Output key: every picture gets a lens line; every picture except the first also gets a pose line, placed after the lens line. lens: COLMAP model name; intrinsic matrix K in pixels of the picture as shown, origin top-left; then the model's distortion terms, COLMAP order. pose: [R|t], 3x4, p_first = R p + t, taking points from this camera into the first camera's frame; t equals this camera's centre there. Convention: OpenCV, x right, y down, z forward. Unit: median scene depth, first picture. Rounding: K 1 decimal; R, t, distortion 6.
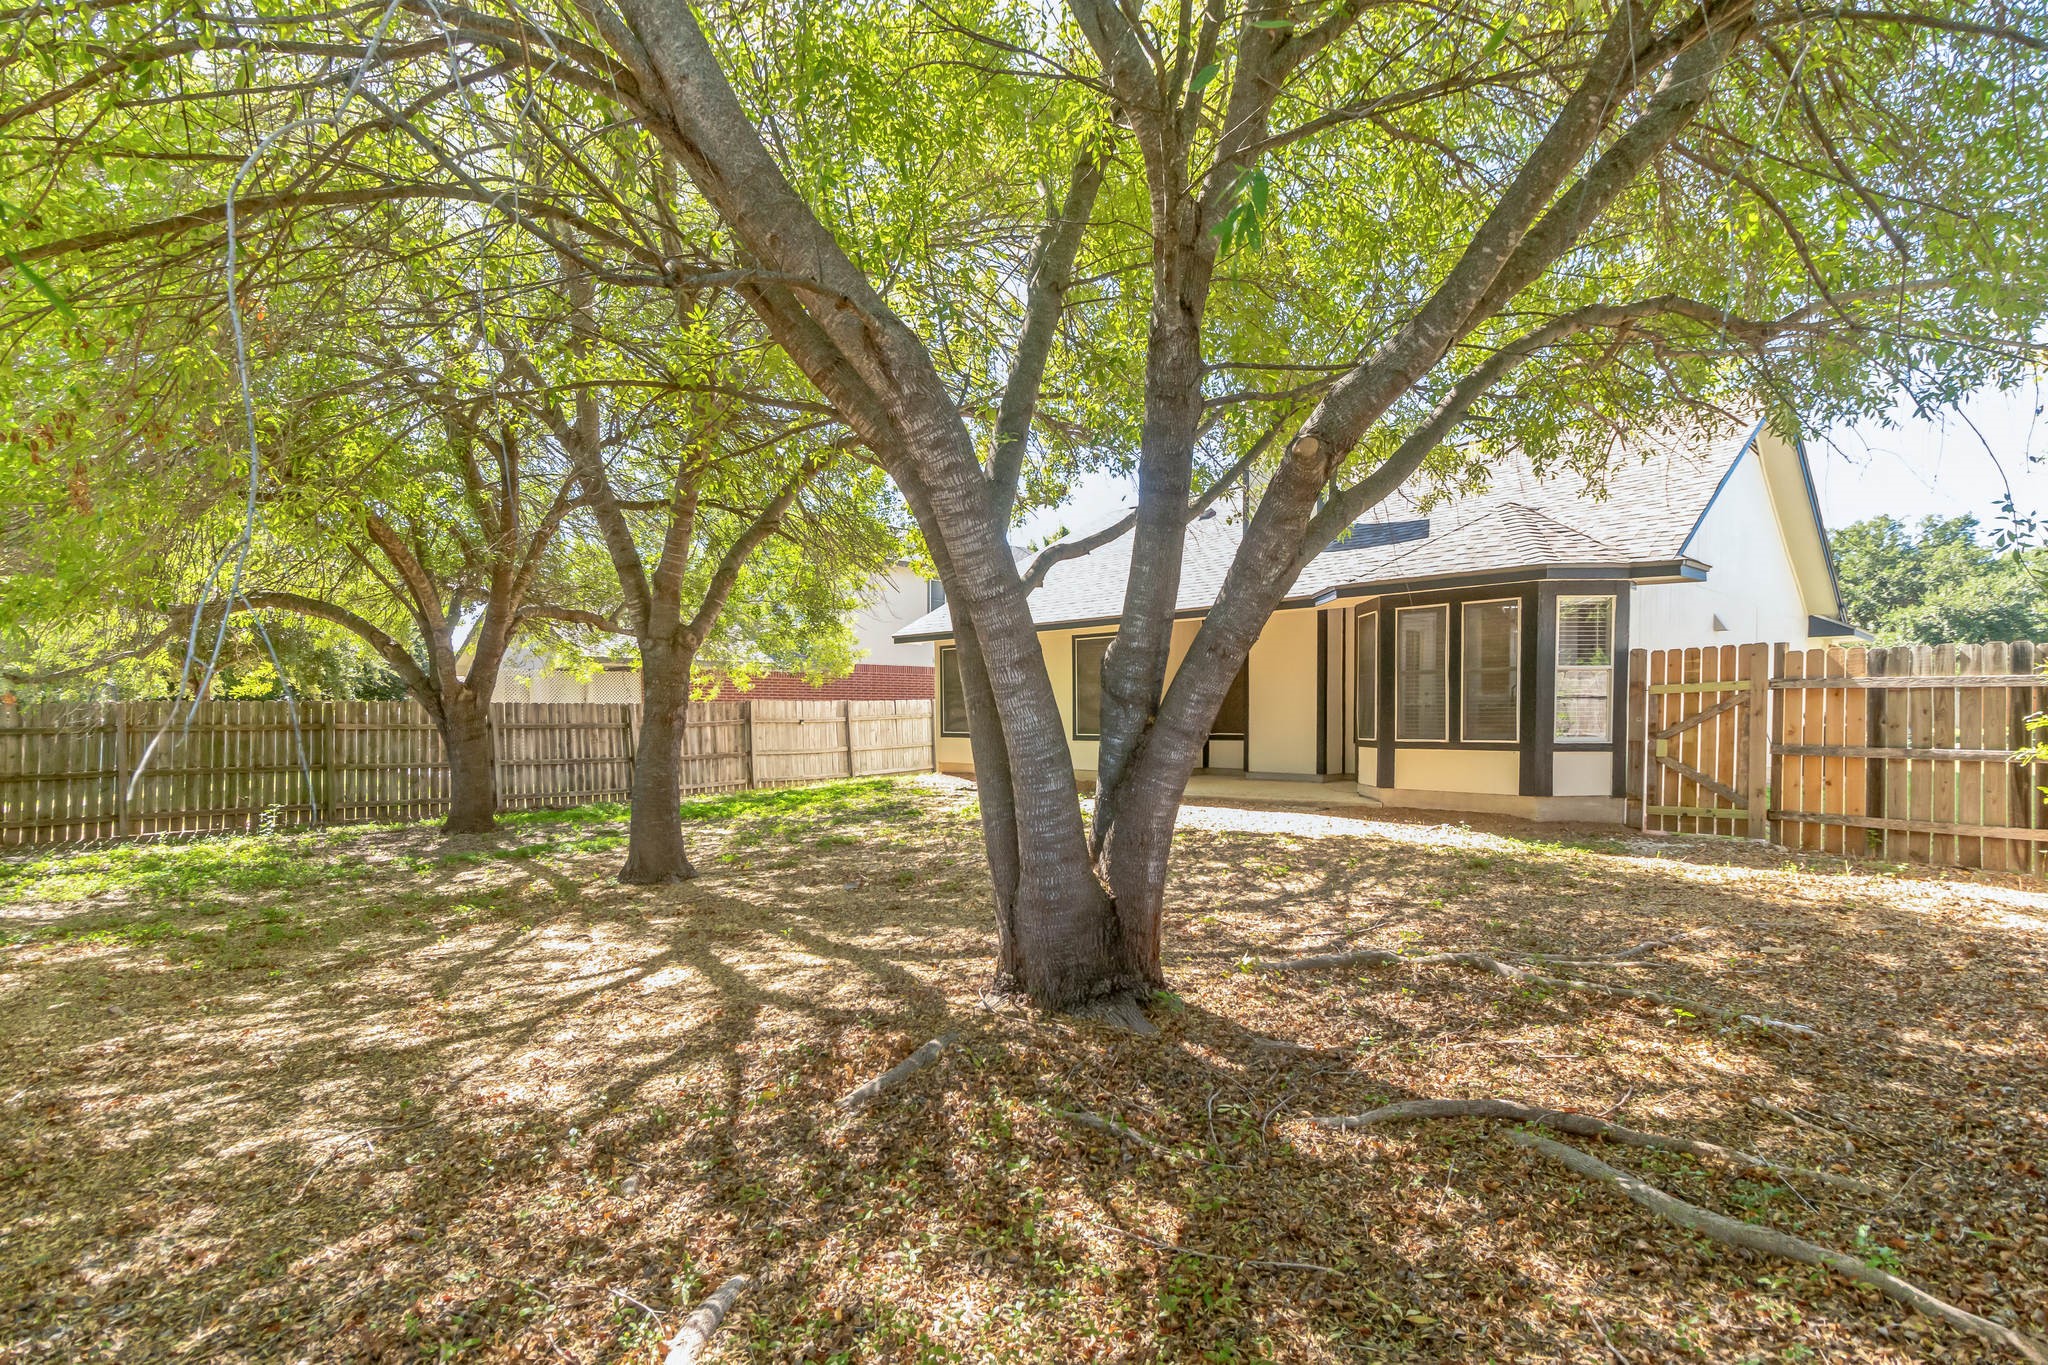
lens RADIAL K [[993.1, 0, 1023.7], [0, 993.1, 751.5], [0, 0, 1]] dist [0.001506, 0.000221]
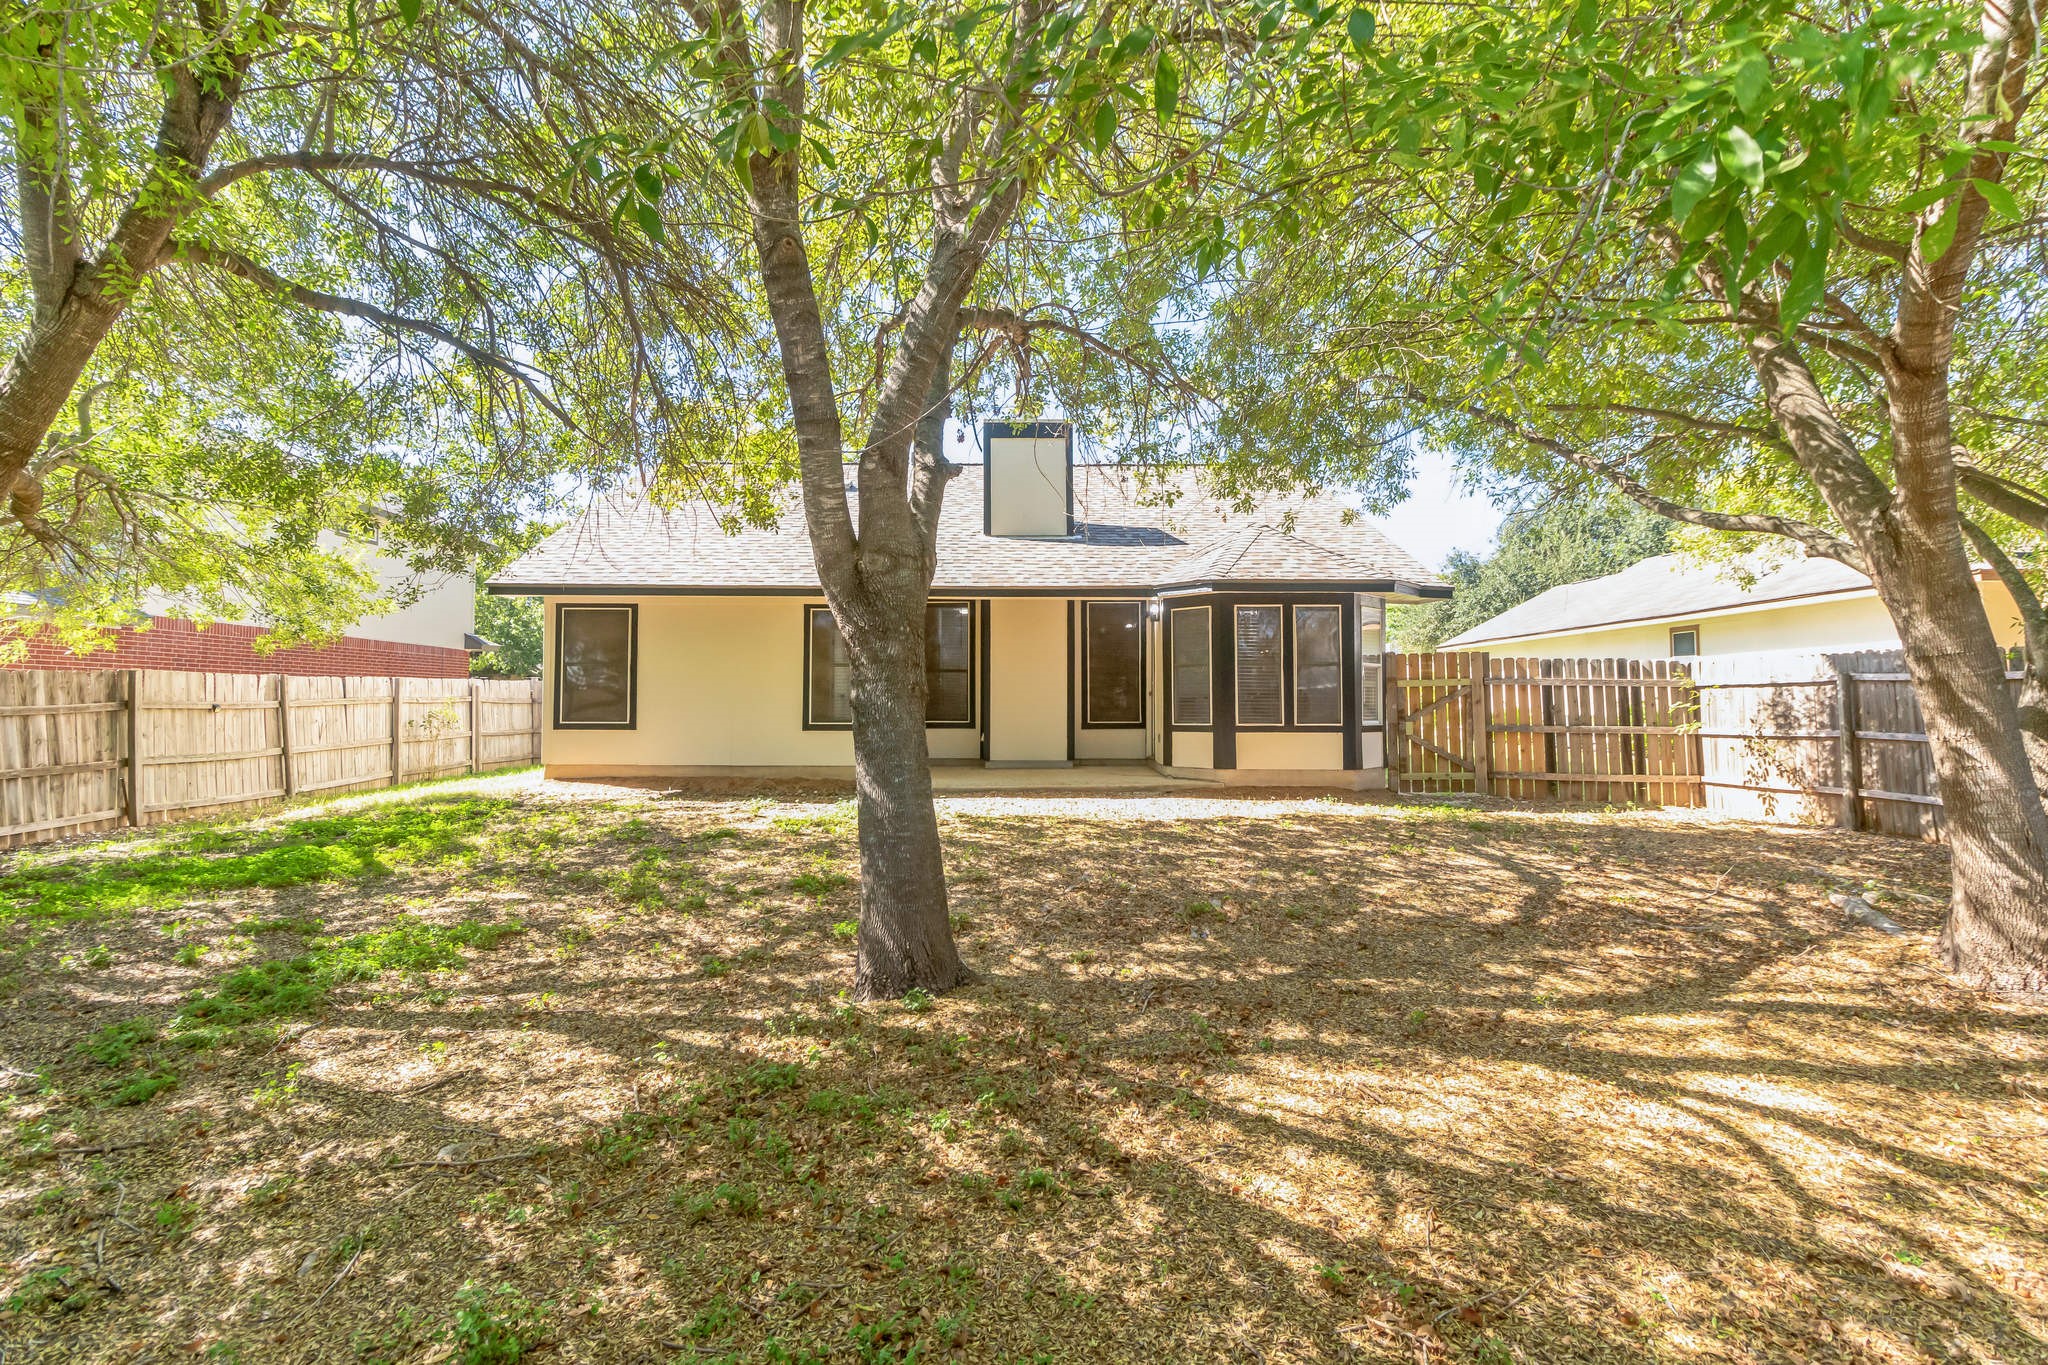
lens RADIAL K [[956.8, 0, 1024.0], [0, 956.8, 682.5], [0, 0, 1]] dist [0.000080, 0.000045]
pose [[0.691009, 0.024510, 0.722431, -0.593268], [0.021658, 0.998274, -0.054584, -0.006021], [-0.722522, 0.053364, 0.689286, 0.476383]]
